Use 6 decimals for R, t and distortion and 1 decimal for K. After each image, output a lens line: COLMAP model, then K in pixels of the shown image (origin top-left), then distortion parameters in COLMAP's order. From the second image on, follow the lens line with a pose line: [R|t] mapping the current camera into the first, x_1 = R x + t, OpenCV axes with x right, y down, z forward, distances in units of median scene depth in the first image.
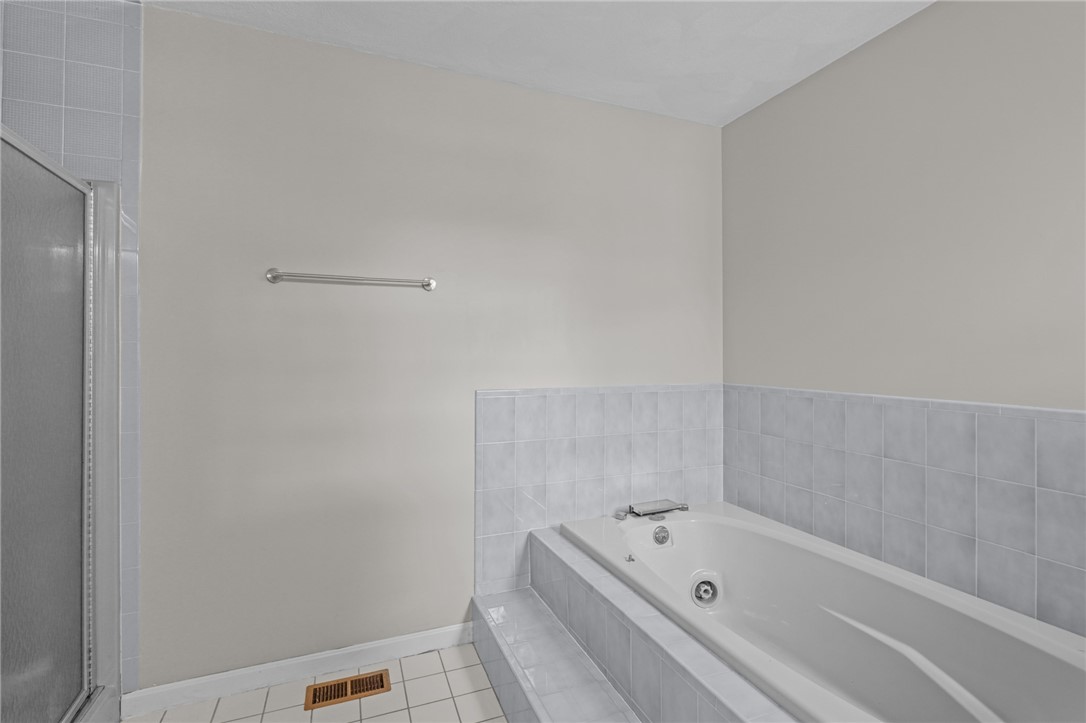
lens RADIAL K [[498.1, 0, 541.9], [0, 498.1, 349.6], [0, 0, 1]] dist [-0.015413, 0.000591]
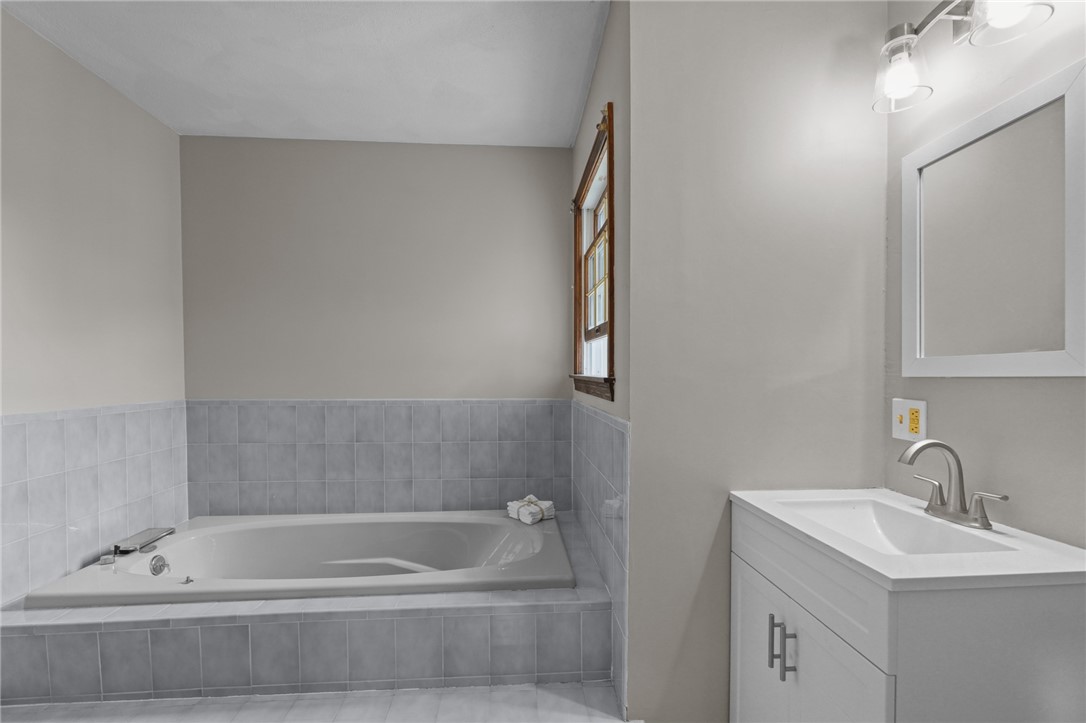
lens RADIAL K [[508.7, 0, 541.9], [0, 508.7, 369.6], [0, 0, 1]] dist [-0.041036, 0.000958]
pose [[0.287063, 0.003297, 0.957906, -0.425420], [-0.009963, 0.999950, -0.000456, 0.002340], [-0.957860, -0.009413, 0.287081, 0.051254]]
